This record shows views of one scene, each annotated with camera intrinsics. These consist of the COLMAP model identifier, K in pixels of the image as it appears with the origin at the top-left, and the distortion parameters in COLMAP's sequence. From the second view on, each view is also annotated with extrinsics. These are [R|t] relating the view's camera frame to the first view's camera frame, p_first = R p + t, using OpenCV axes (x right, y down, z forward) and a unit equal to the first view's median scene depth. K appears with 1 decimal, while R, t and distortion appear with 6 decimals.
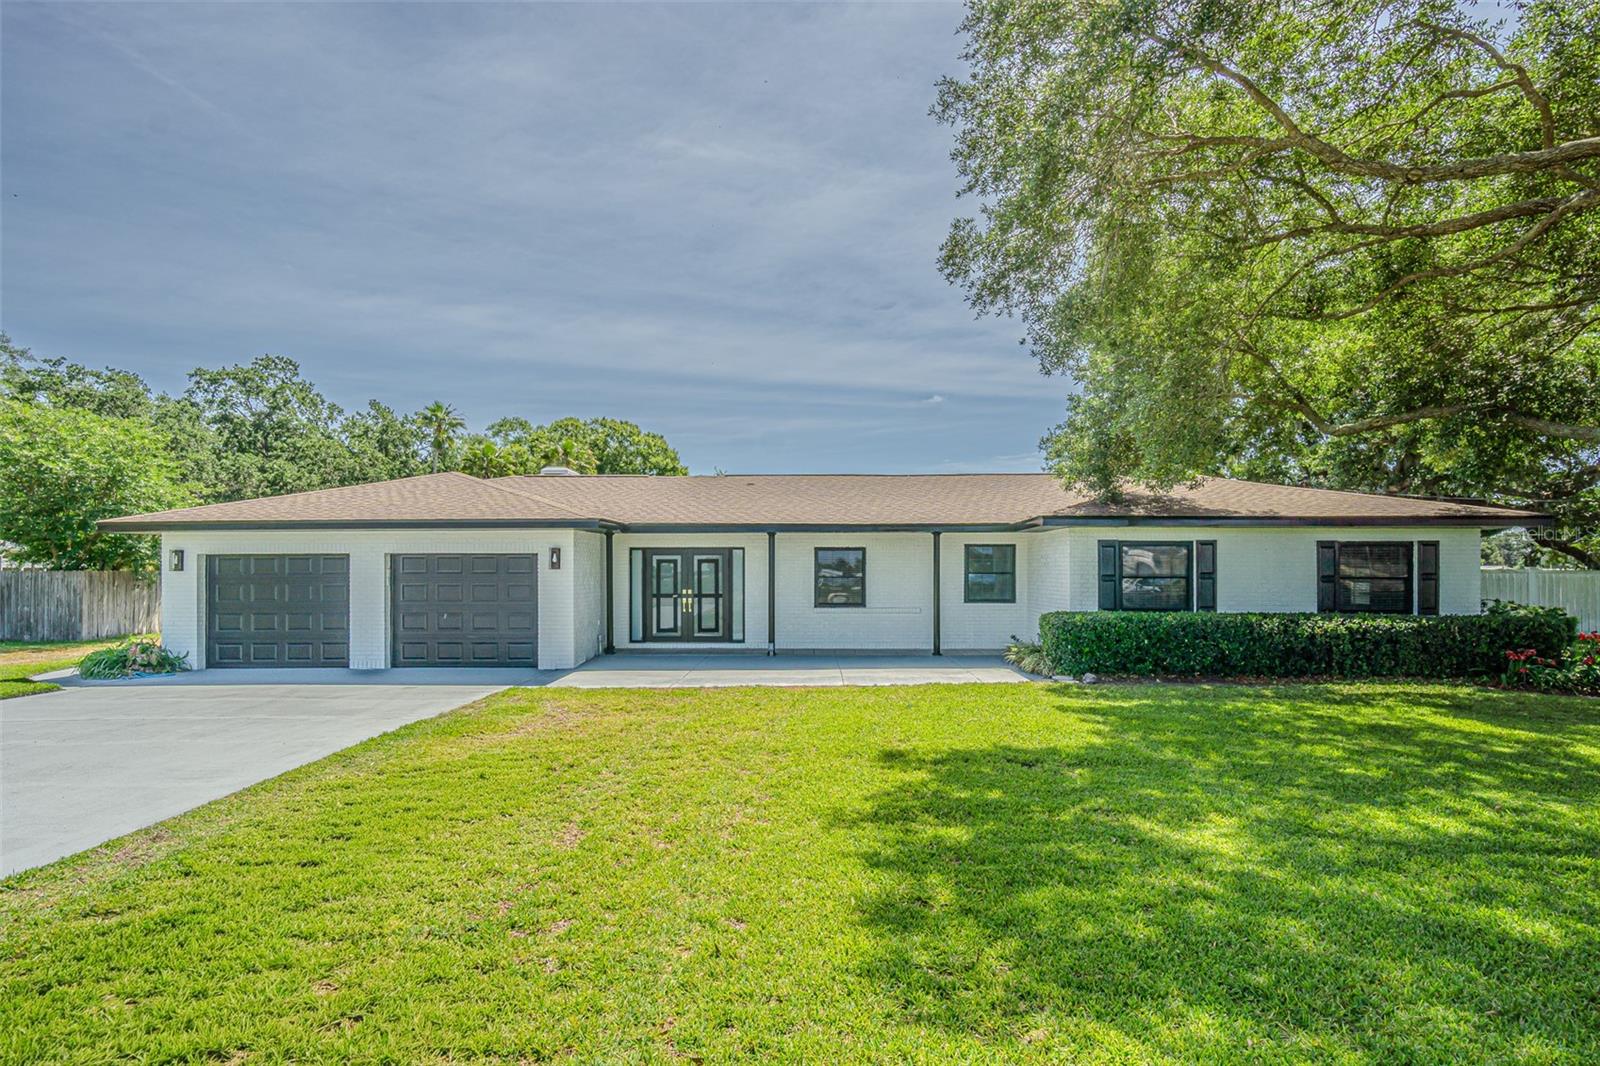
lens RADIAL K [[846.7, 0, 803.5], [0, 846.7, 568.0], [0, 0, 1]] dist [-0.005227, 0.018003]
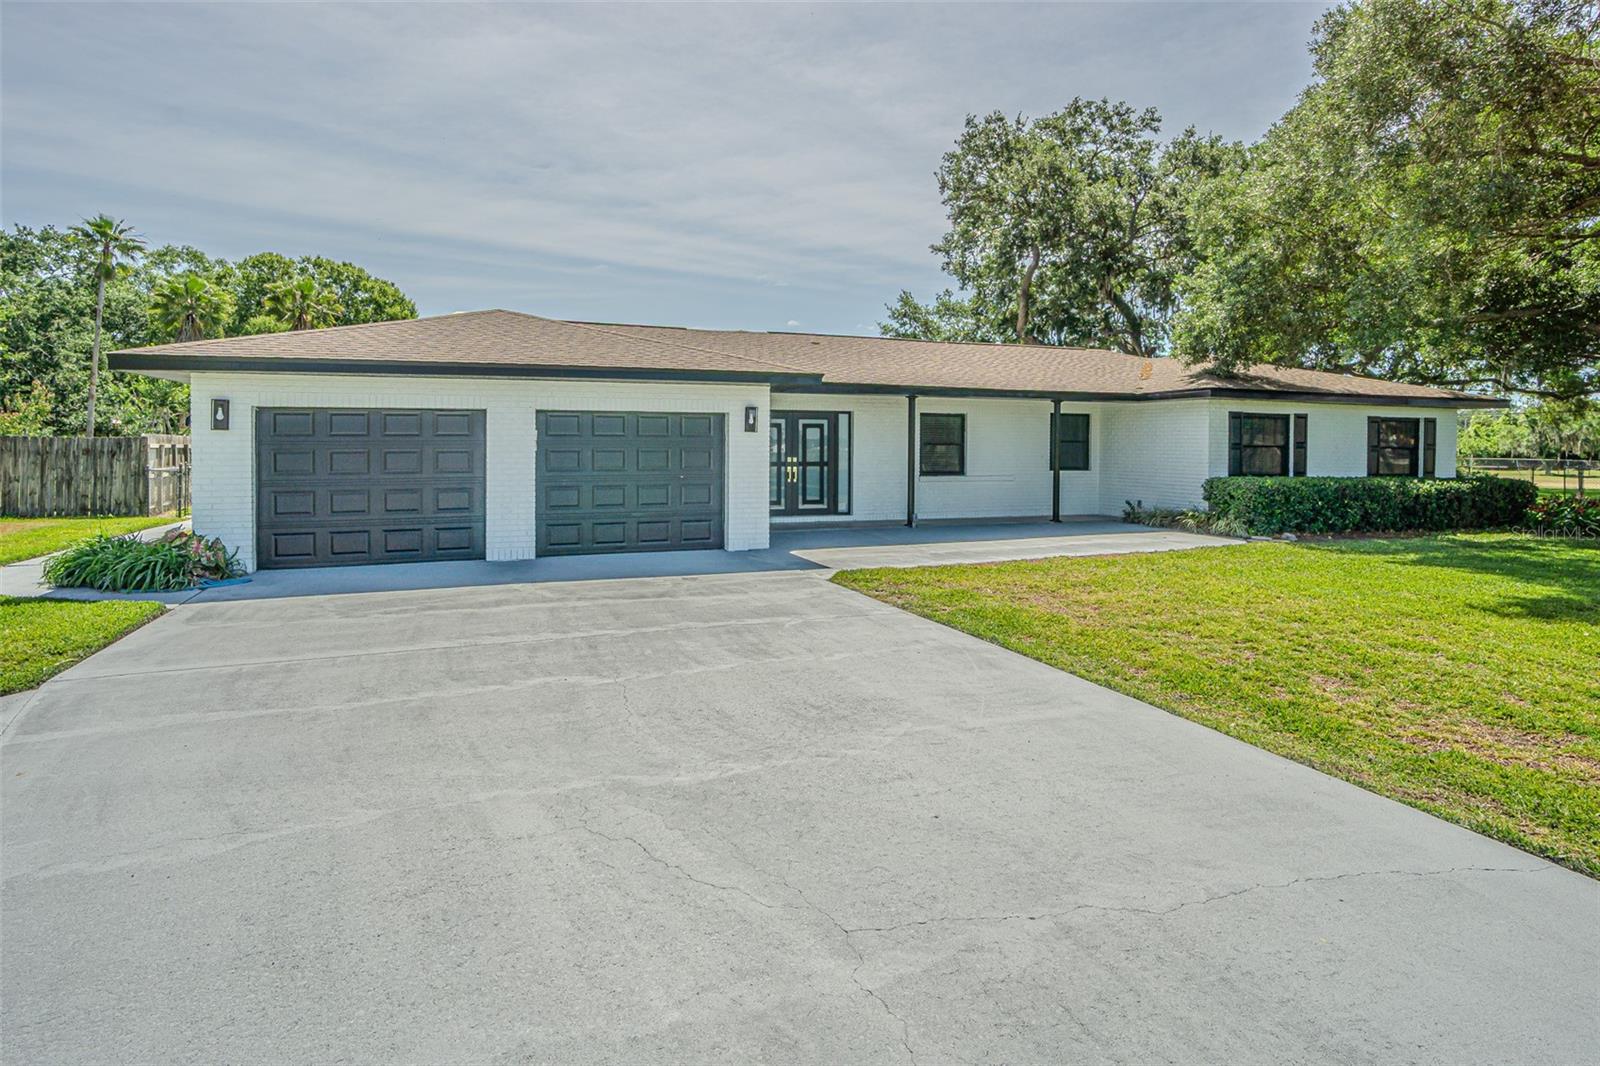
lens RADIAL K [[838.8, 0, 797.3], [0, 838.8, 448.3], [0, 0, 1]] dist [-0.001524, 0.000325]
pose [[0.926035, 0.004562, 0.377409, -0.501800], [-0.009252, 0.999901, 0.010614, 0.006775], [-0.377324, -0.013321, 0.925986, 0.180467]]
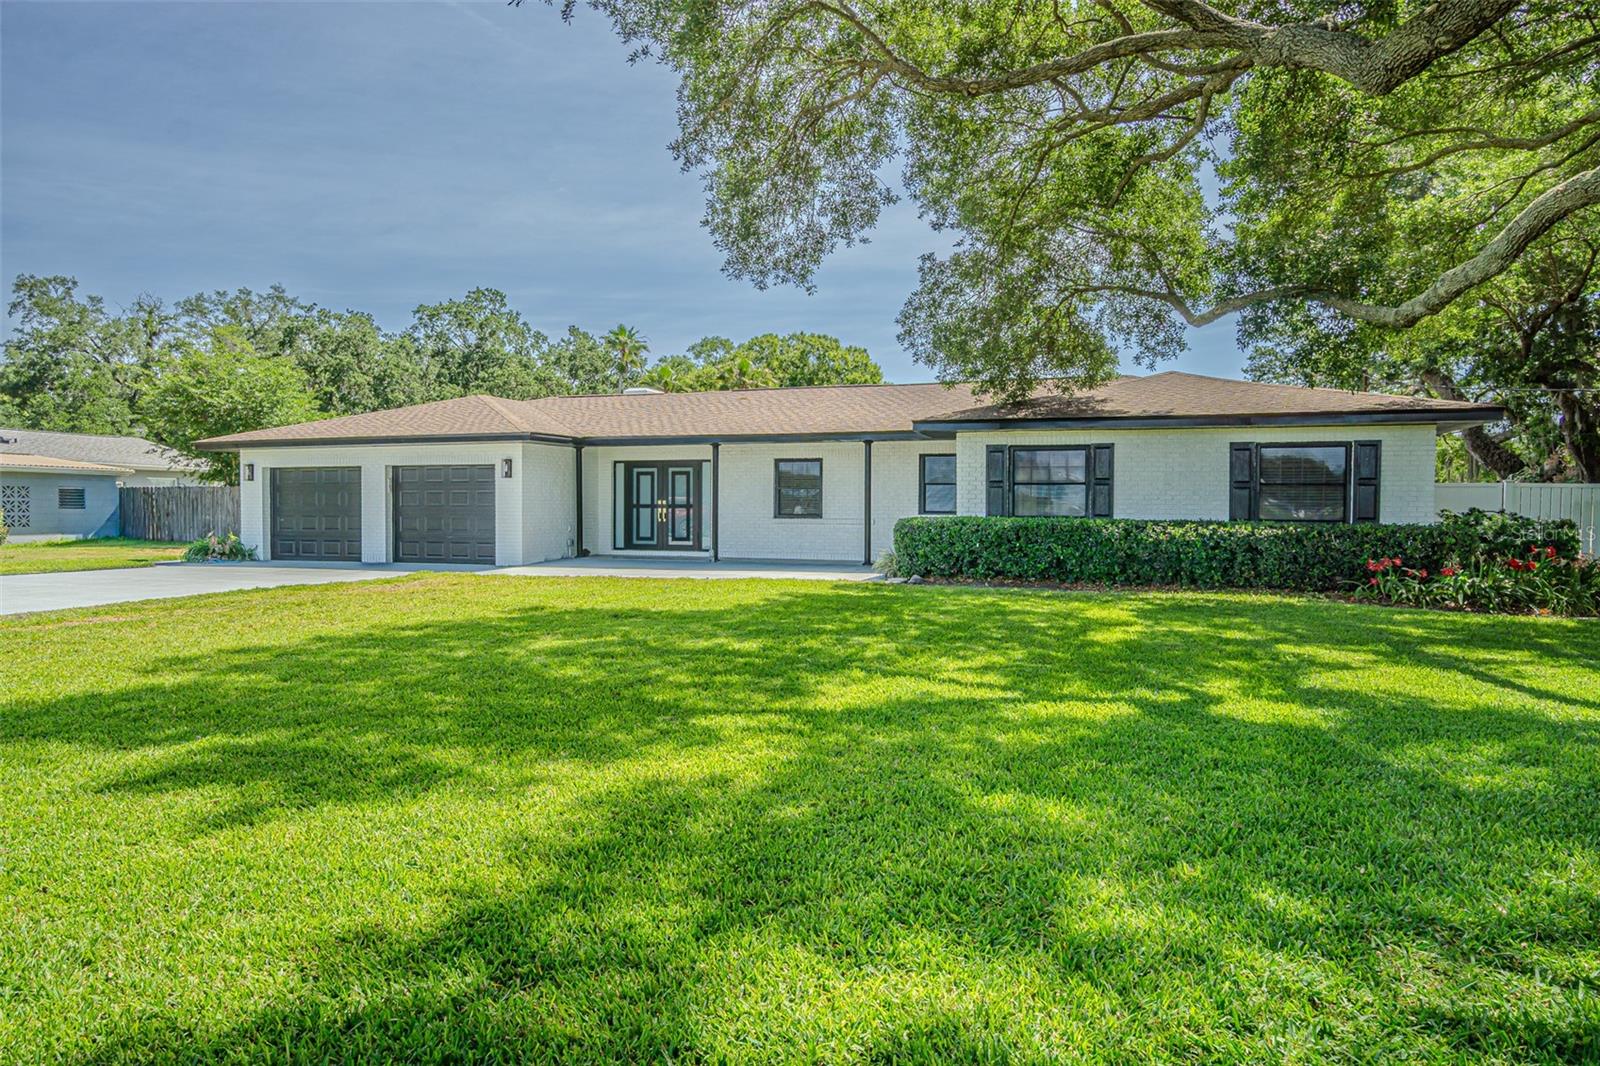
lens RADIAL K [[982.2, 0, 800.0], [0, 982.2, 533.0], [0, 0, 1]] dist [0.000182, -0.000571]
pose [[0.952976, 0.013040, -0.302764, 0.422545], [-0.003289, 0.999460, 0.032695, 0.027333], [0.303027, -0.030162, 0.952505, -0.119405]]
